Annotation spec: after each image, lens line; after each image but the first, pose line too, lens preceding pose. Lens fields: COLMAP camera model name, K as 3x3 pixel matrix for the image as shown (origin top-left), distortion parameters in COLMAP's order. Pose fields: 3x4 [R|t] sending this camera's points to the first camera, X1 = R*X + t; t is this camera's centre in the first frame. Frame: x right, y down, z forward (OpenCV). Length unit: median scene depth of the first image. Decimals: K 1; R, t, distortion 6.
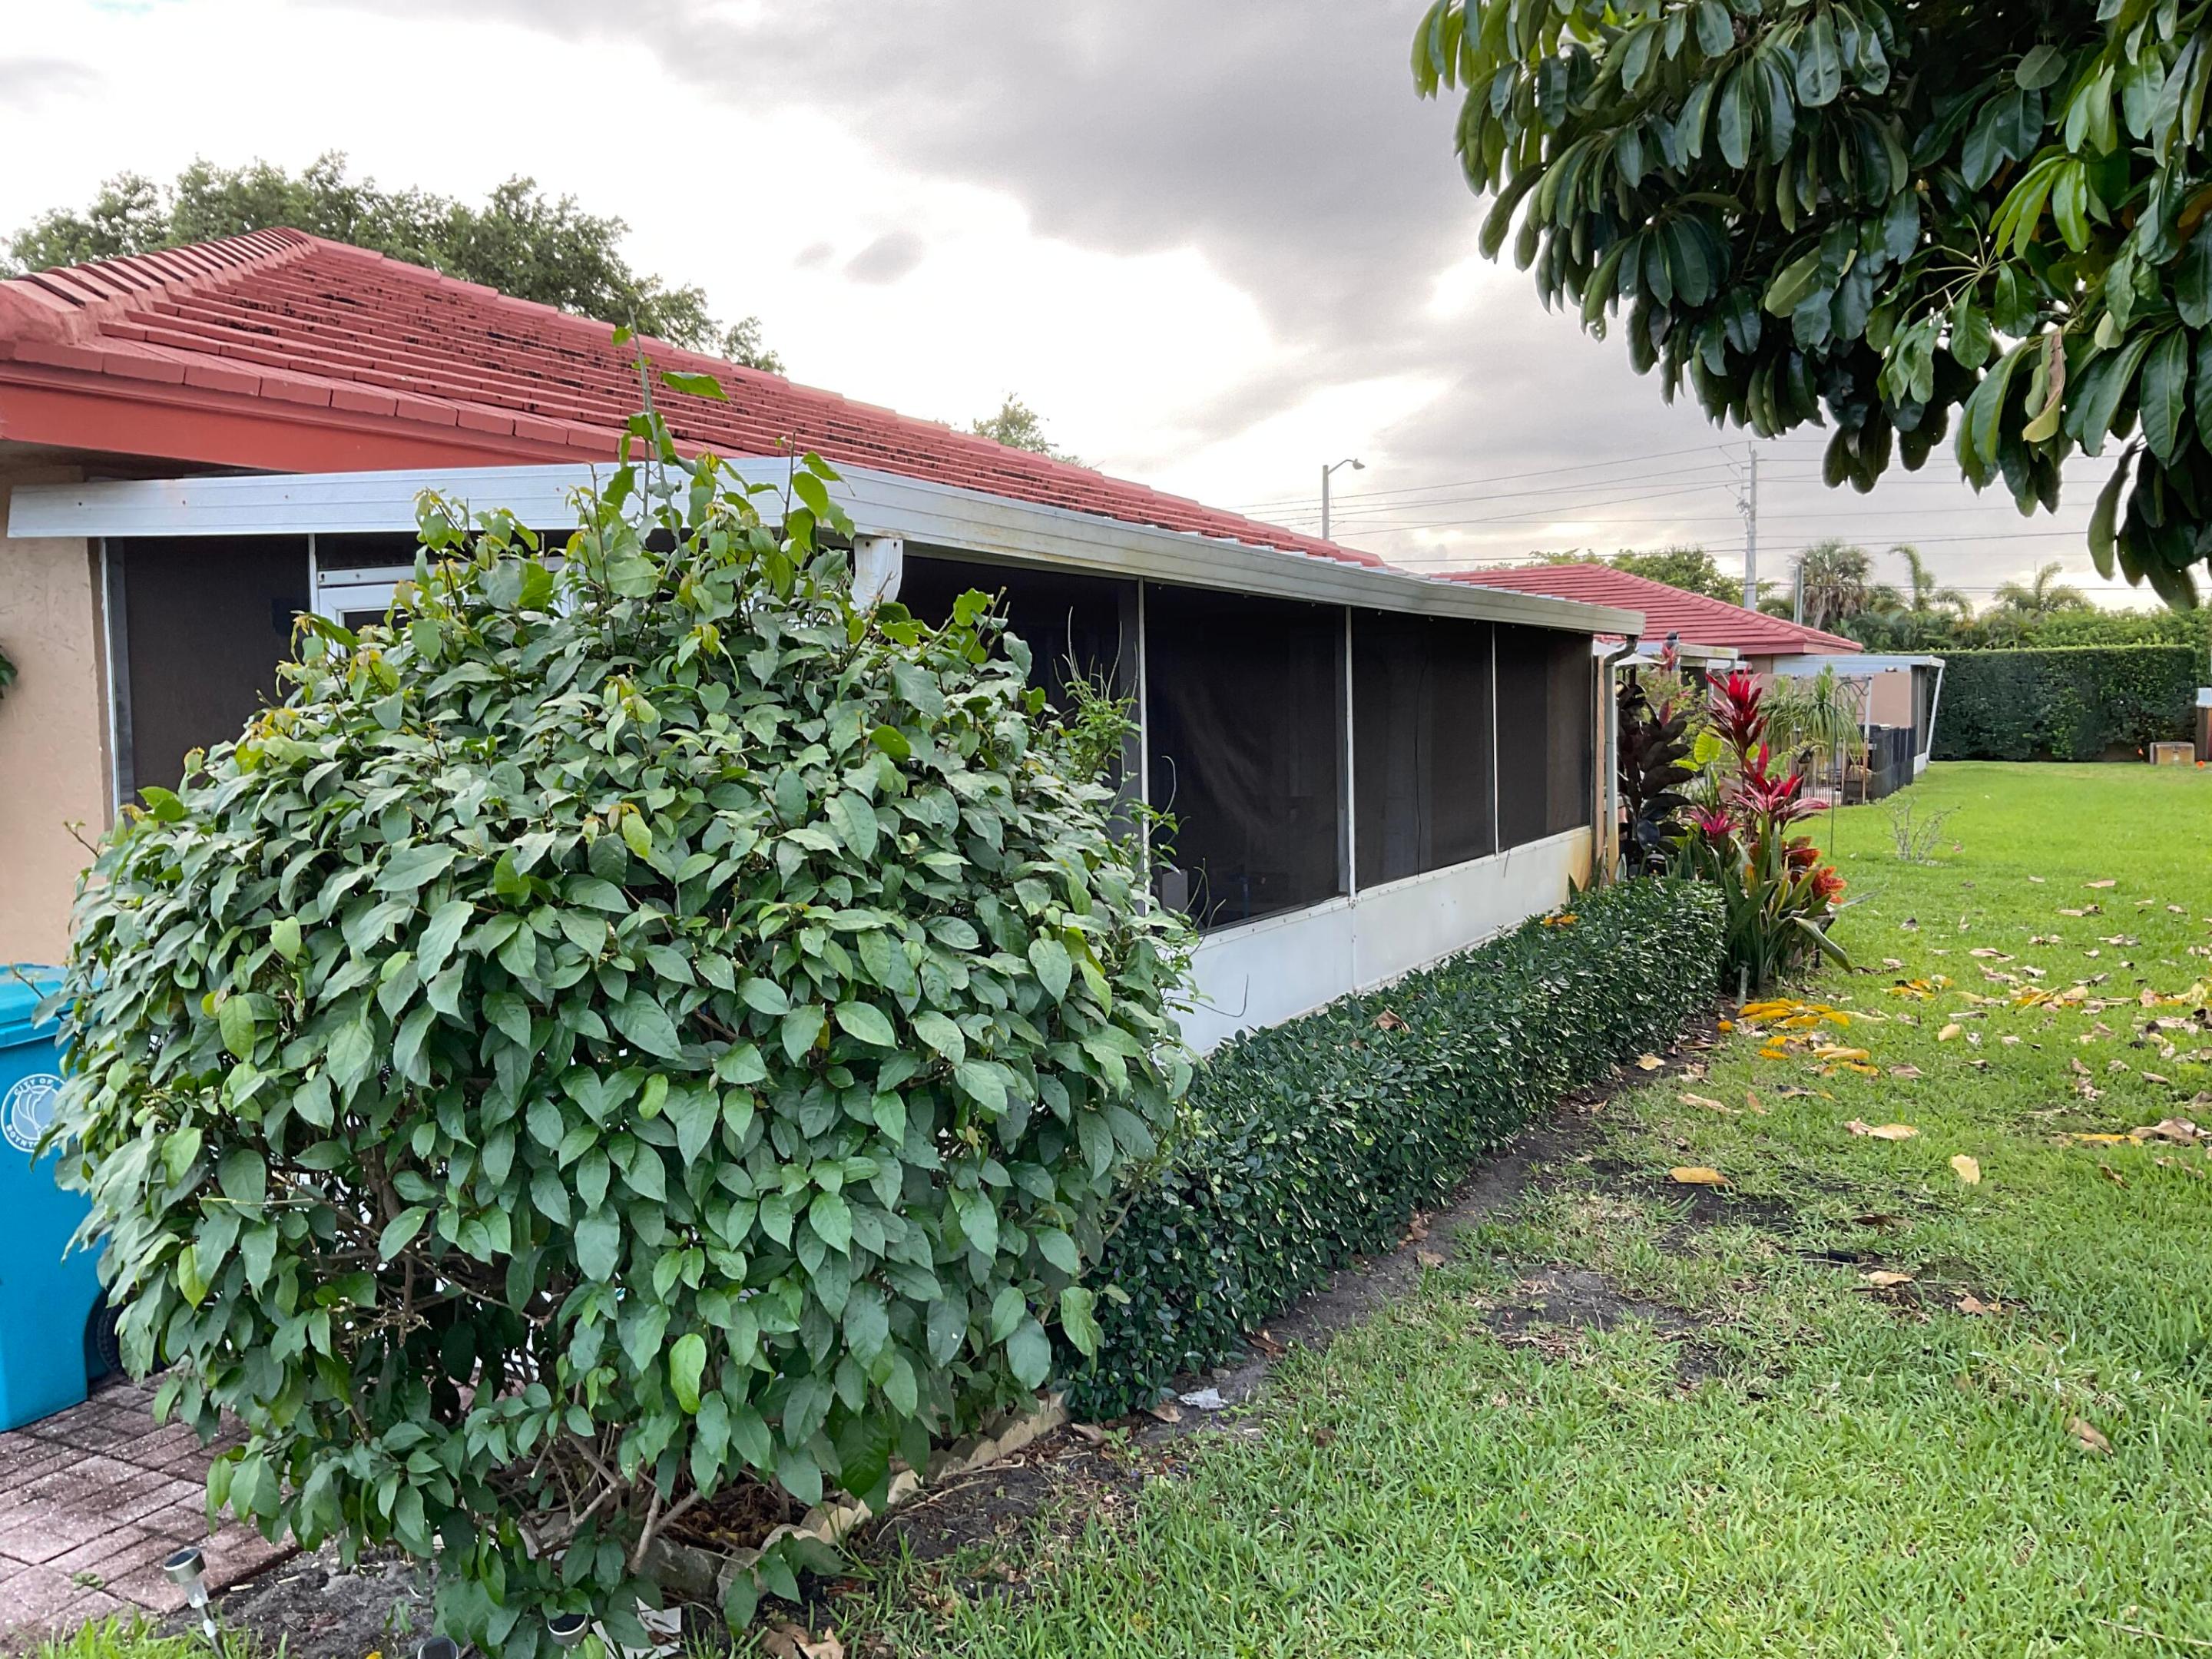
lens RADIAL K [[1863.8, 0, 1106.0], [0, 1863.8, 829.5], [0, 0, 1]] dist [0.060482, -0.112692]
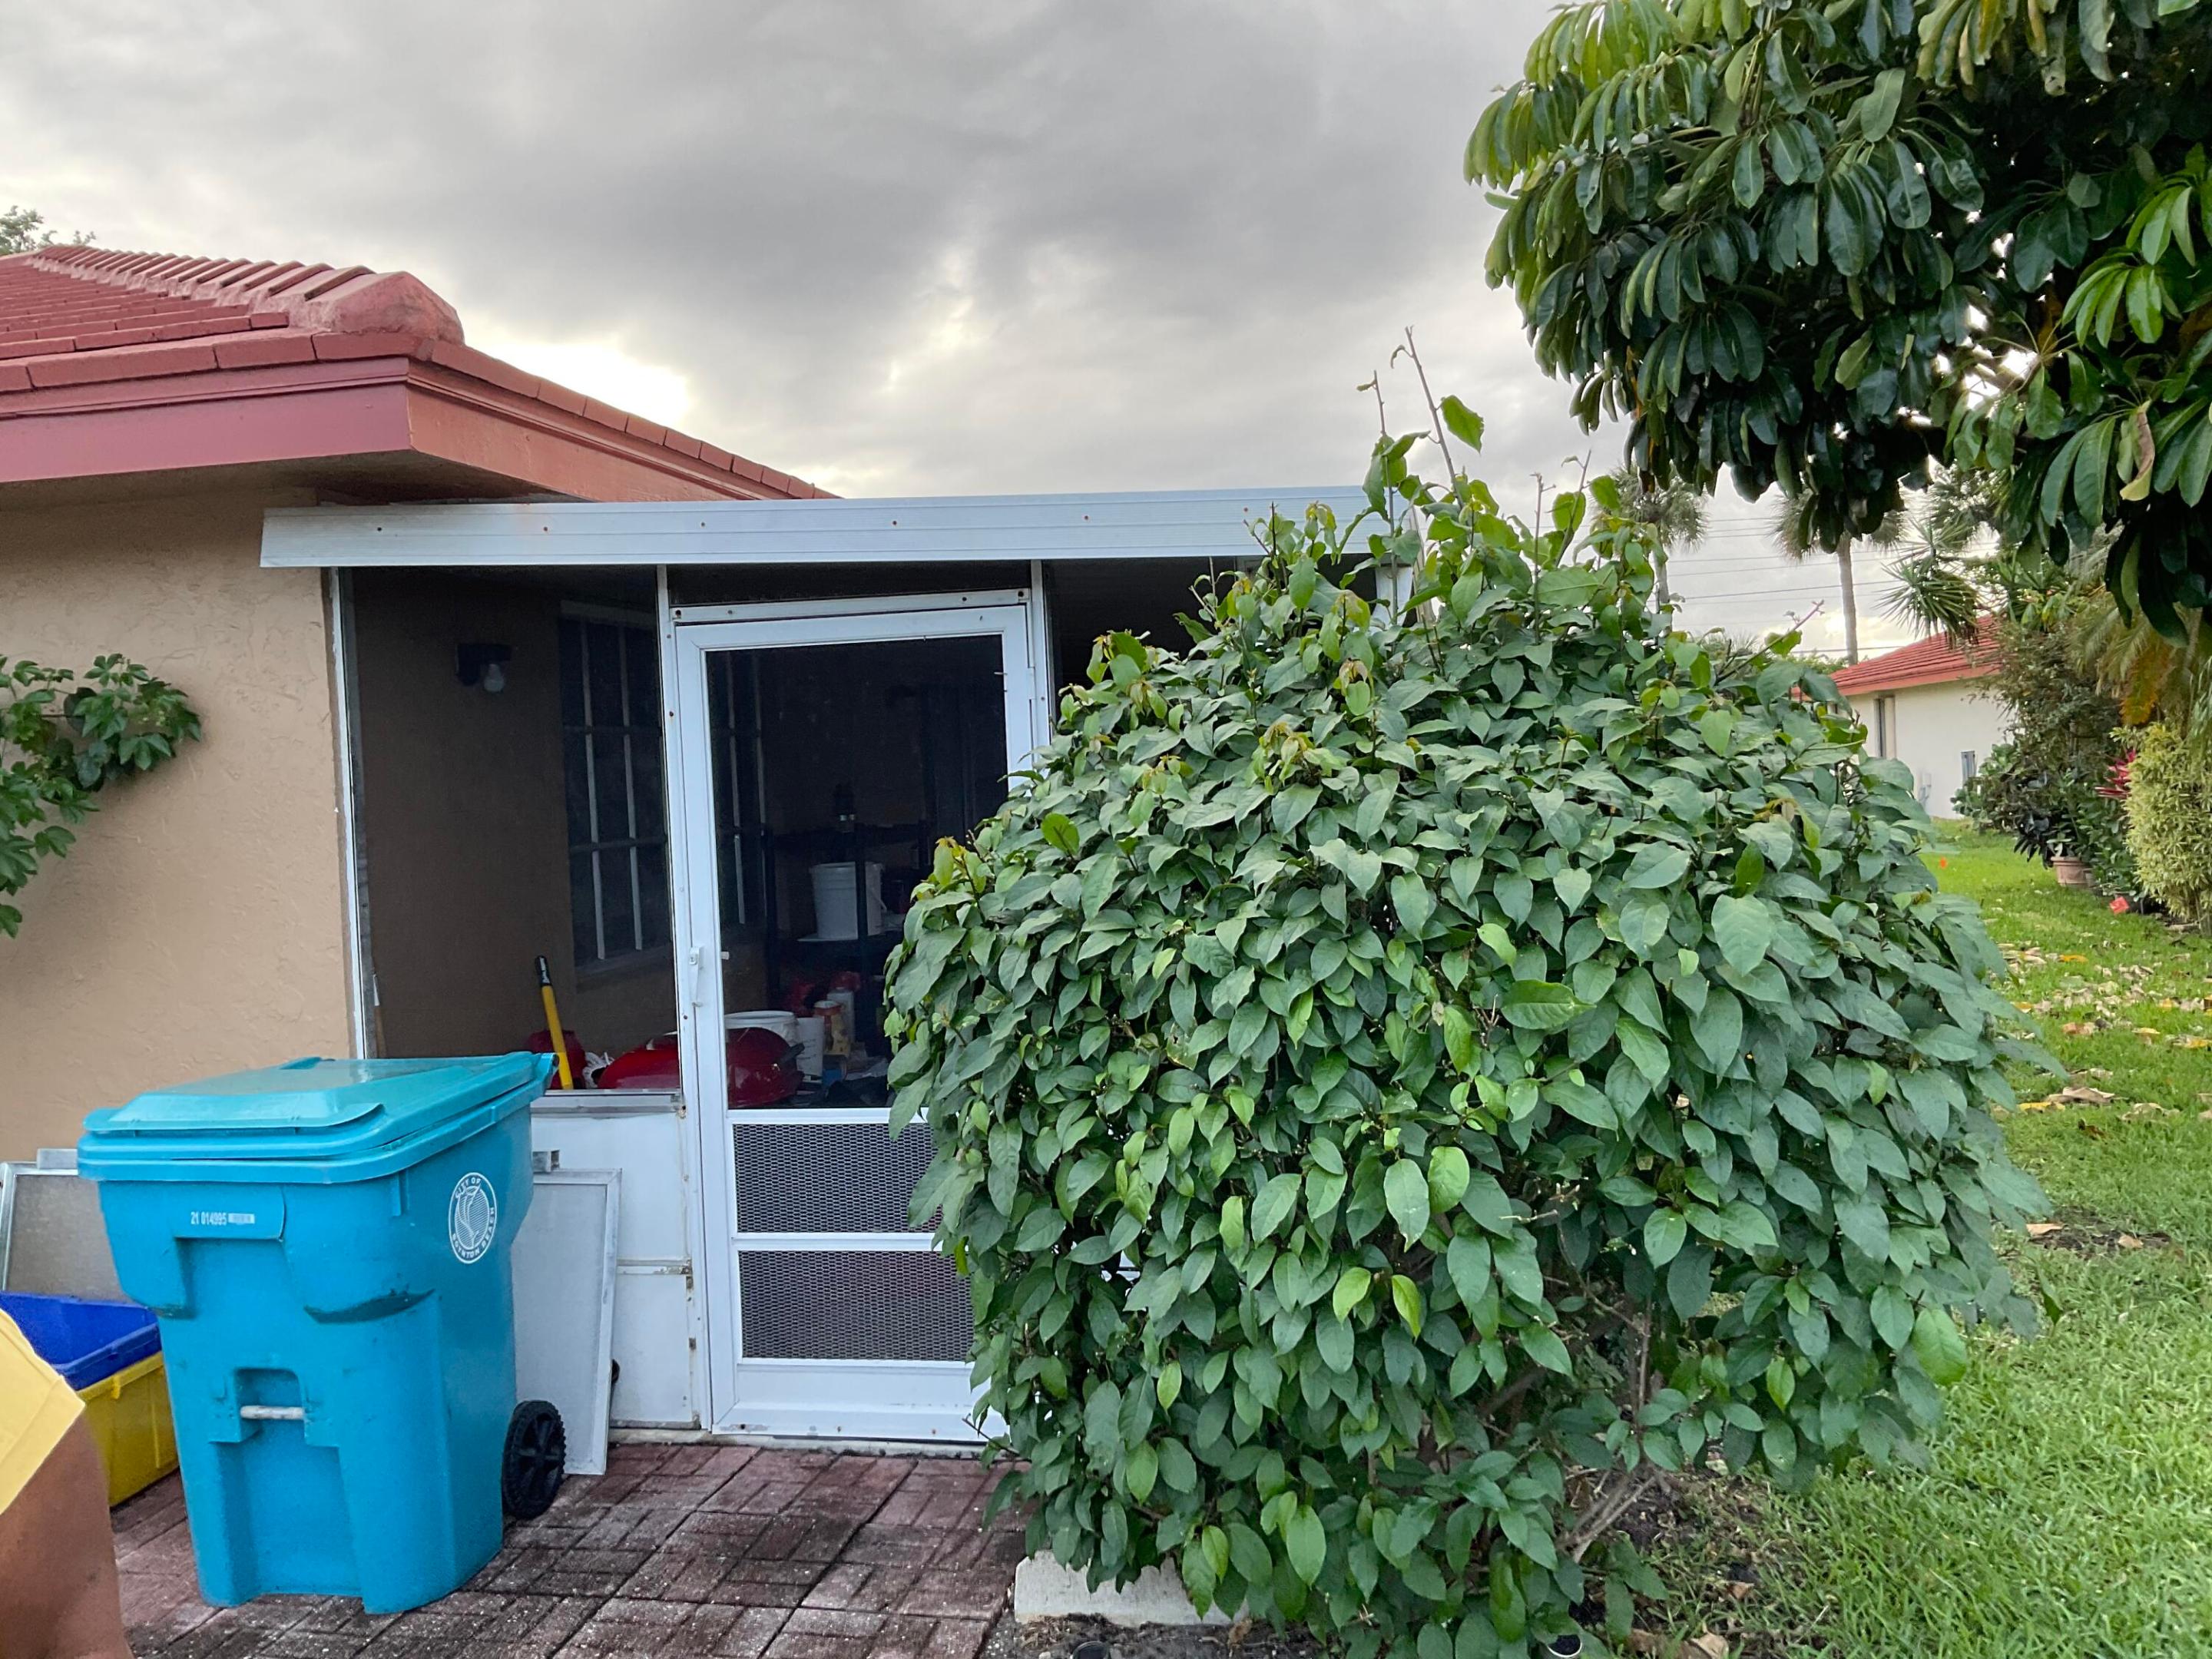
lens RADIAL K [[1845.2, 0, 1100.9], [0, 1845.2, 830.7], [0, 0, 1]] dist [0.143566, -0.297596]
pose [[0.957442, -0.031530, 0.286900, -0.226397], [0.042944, 0.998513, -0.033575, 0.005835], [-0.285415, 0.044467, 0.957372, 0.031462]]
